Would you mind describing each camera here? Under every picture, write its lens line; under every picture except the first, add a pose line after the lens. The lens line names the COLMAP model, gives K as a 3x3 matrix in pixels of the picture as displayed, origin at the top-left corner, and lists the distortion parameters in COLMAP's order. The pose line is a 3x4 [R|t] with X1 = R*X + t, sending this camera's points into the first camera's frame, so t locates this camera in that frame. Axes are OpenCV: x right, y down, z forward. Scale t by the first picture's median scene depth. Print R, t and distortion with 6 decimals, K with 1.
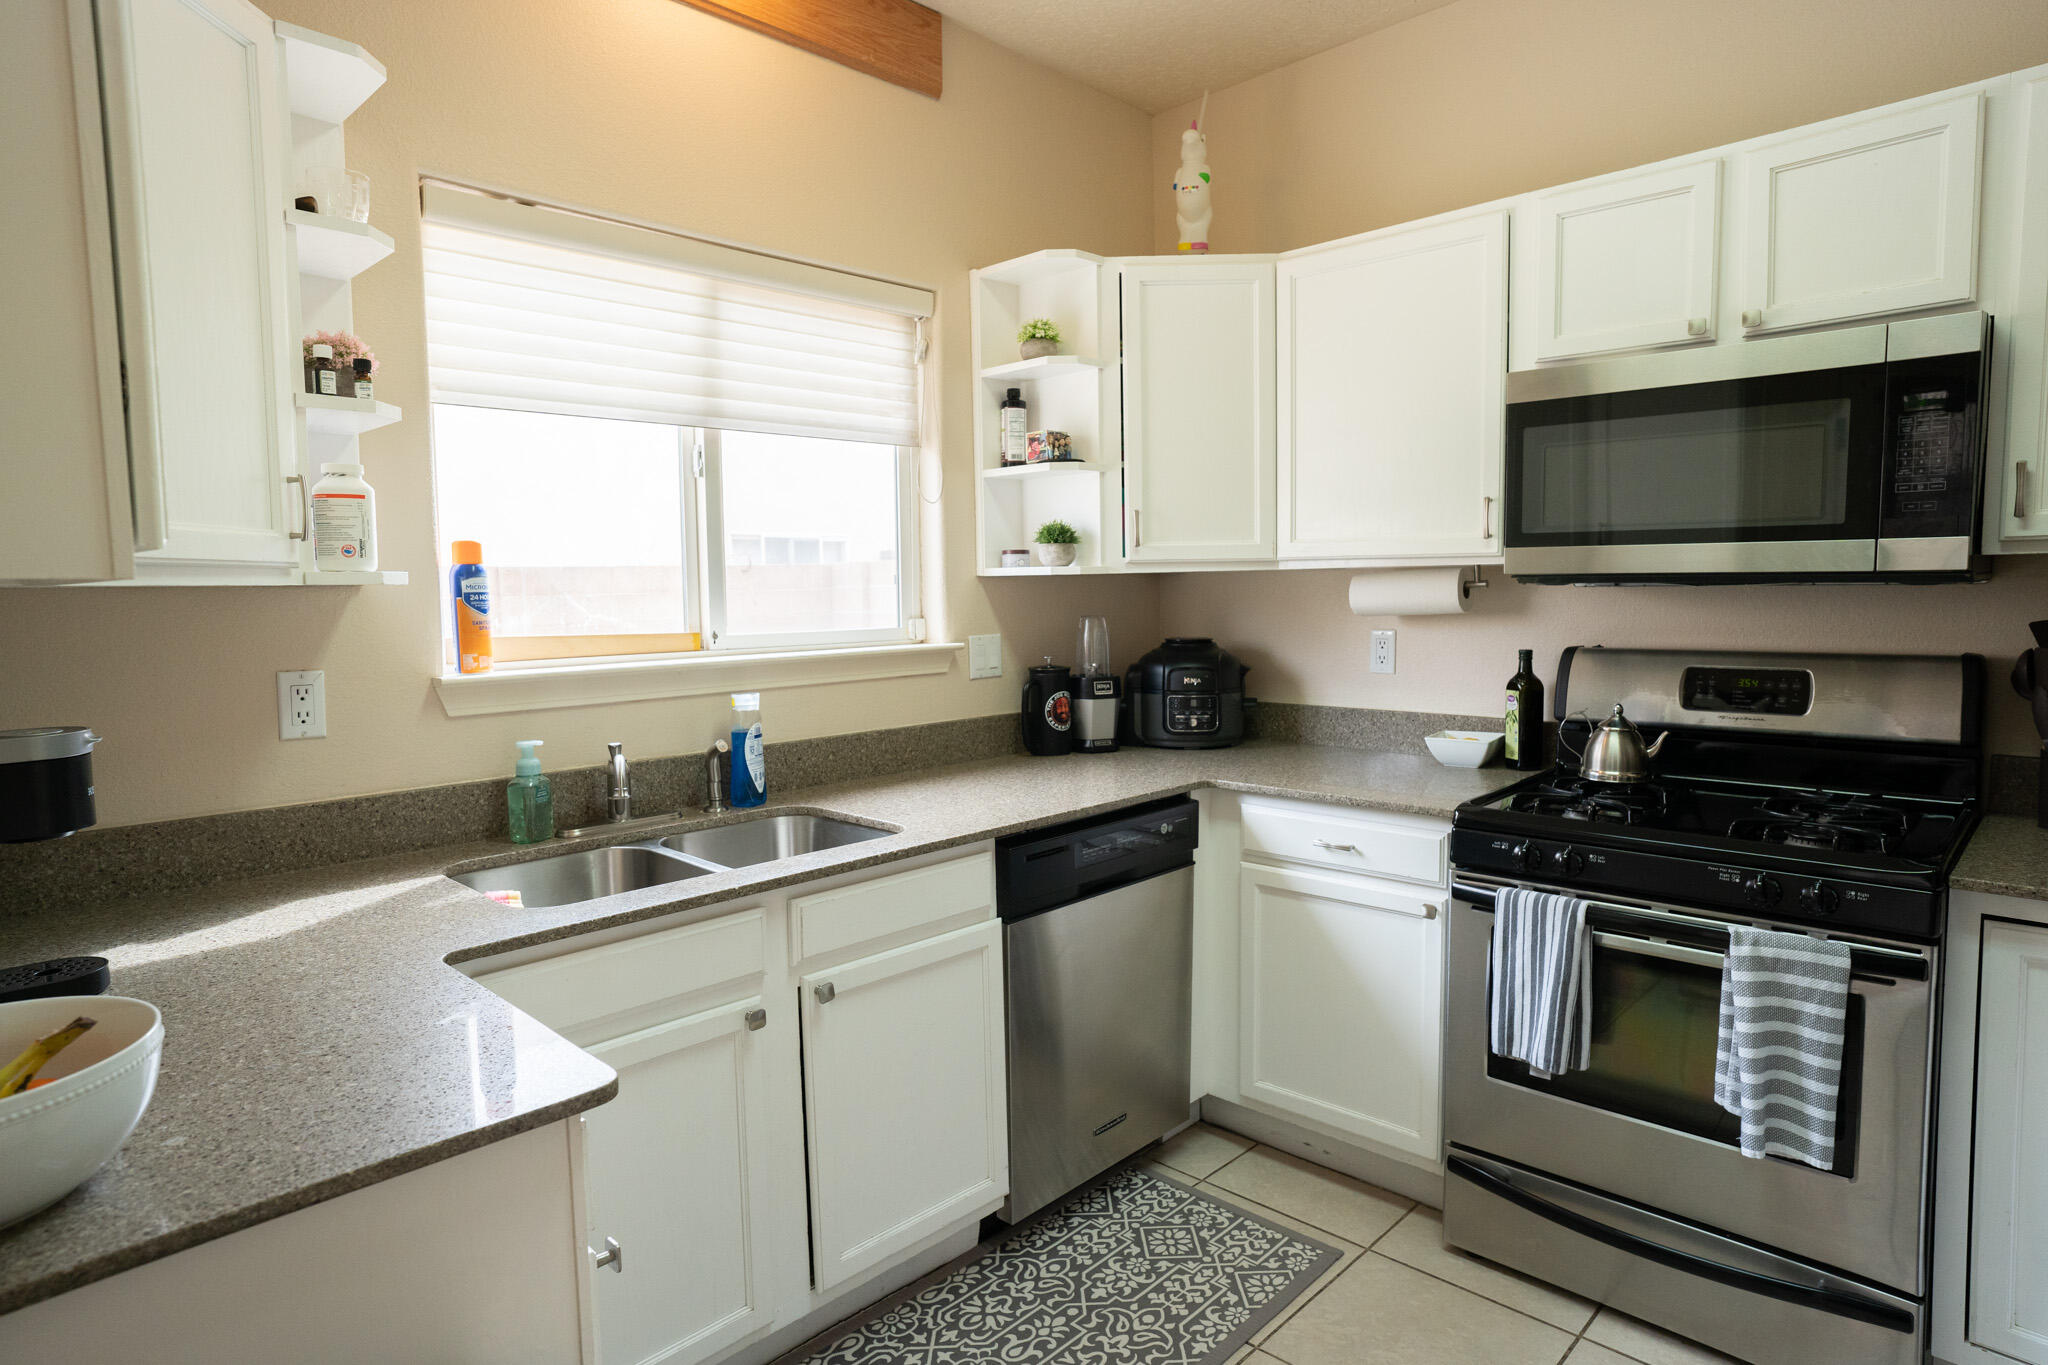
lens RADIAL K [[1130.1, 0, 1025.1], [0, 1130.1, 673.1], [0, 0, 1]] dist [-0.060107, 0.042078]
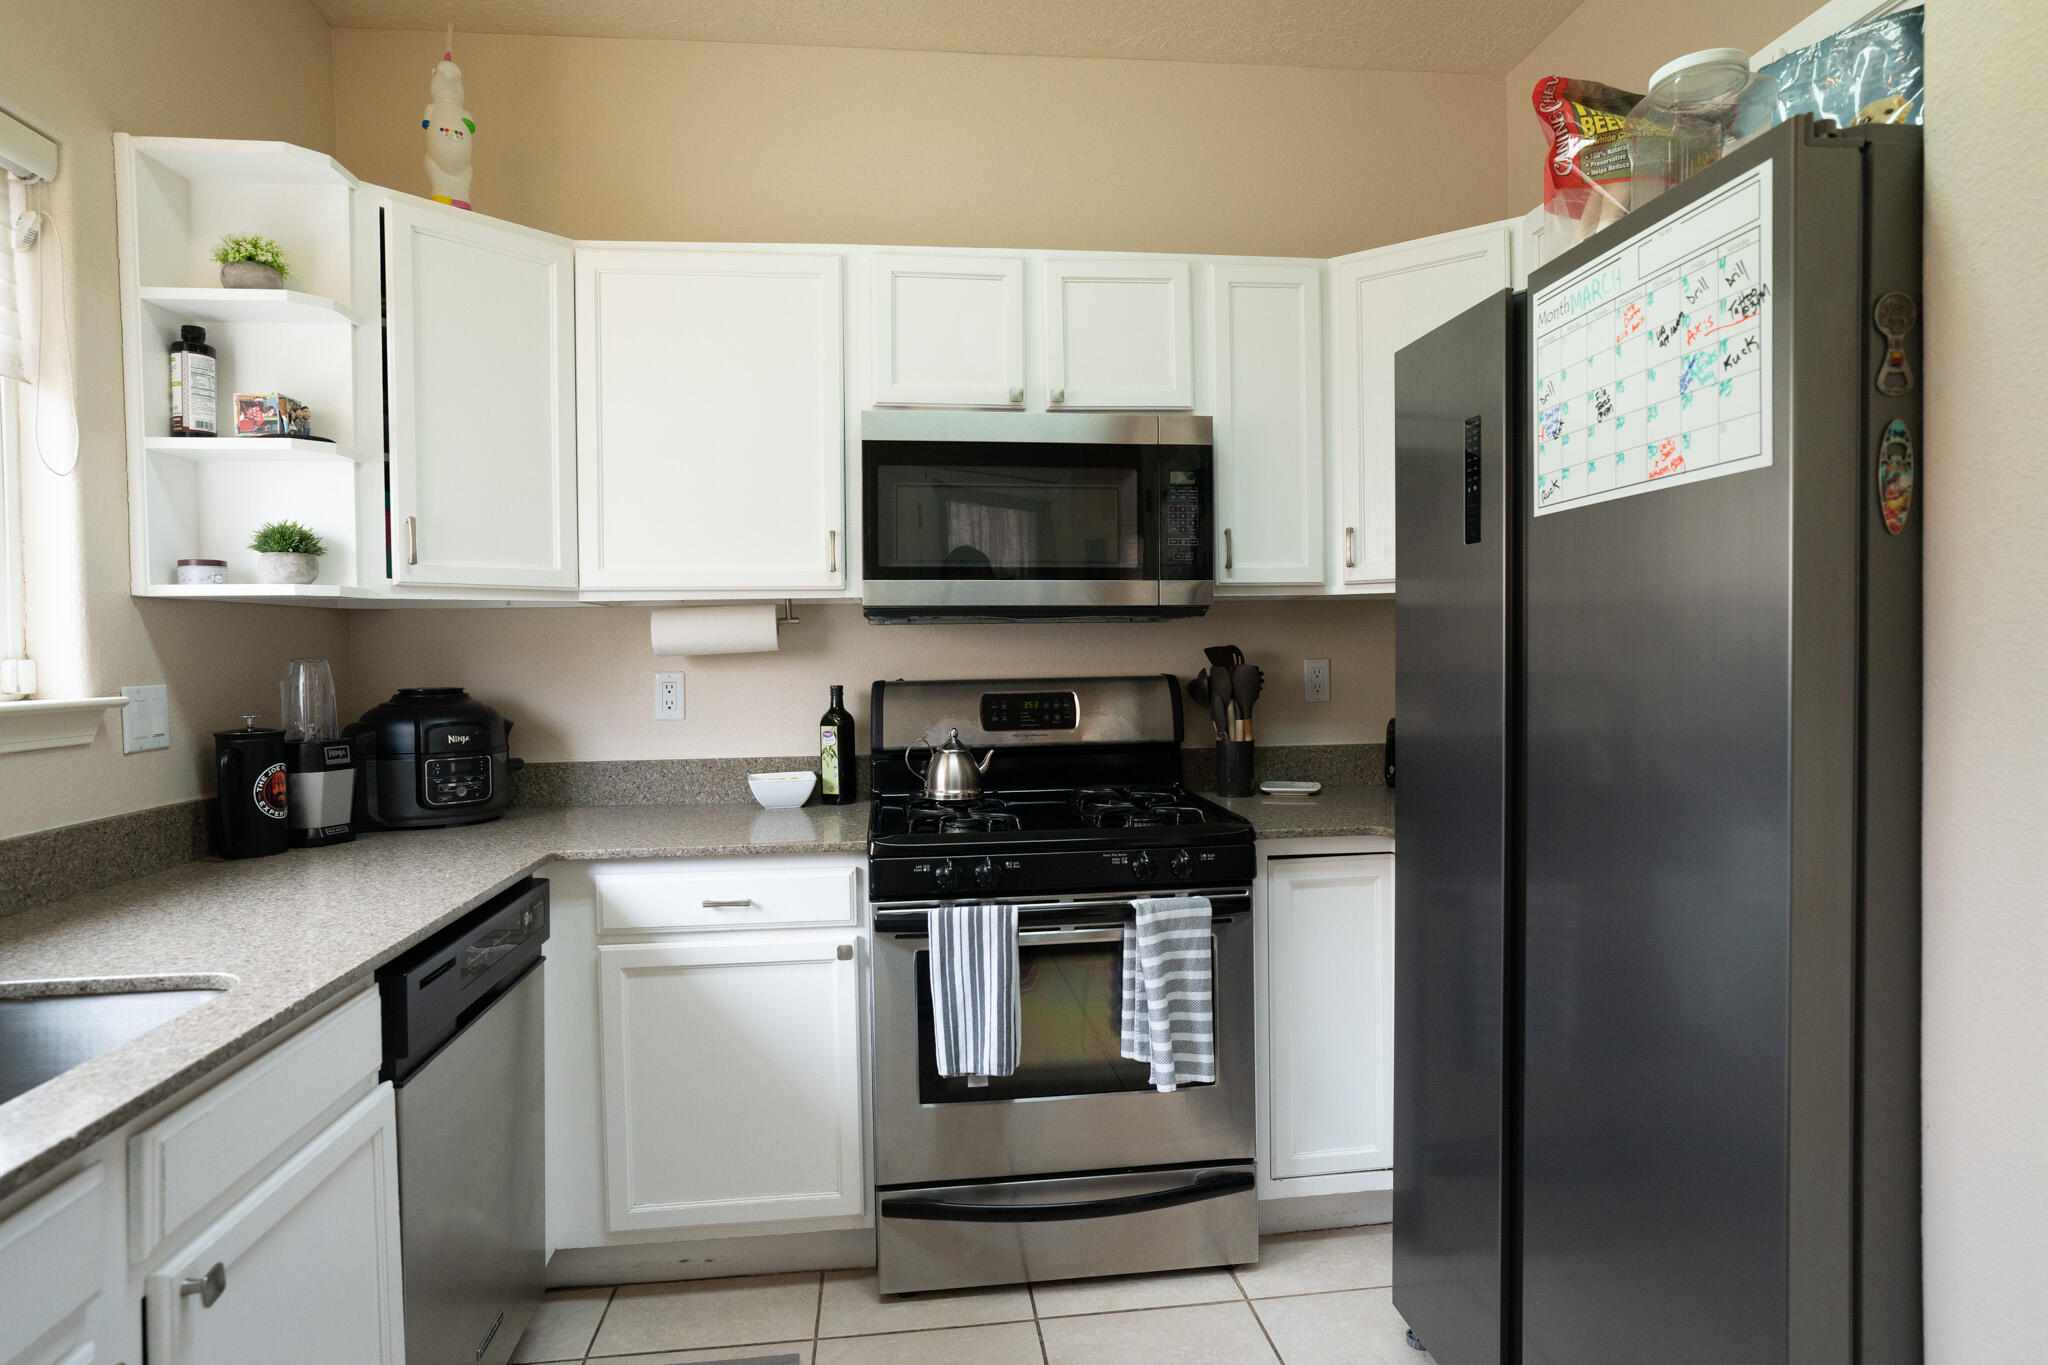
lens RADIAL K [[1130.1, 0, 1025.1], [0, 1130.1, 673.1], [0, 0, 1]] dist [-0.060107, 0.042078]
pose [[0.629569, -0.008483, 0.776898, -0.248665], [0.063314, 0.997175, -0.040419, 0.020649], [-0.774361, 0.074635, 0.628327, 0.225636]]
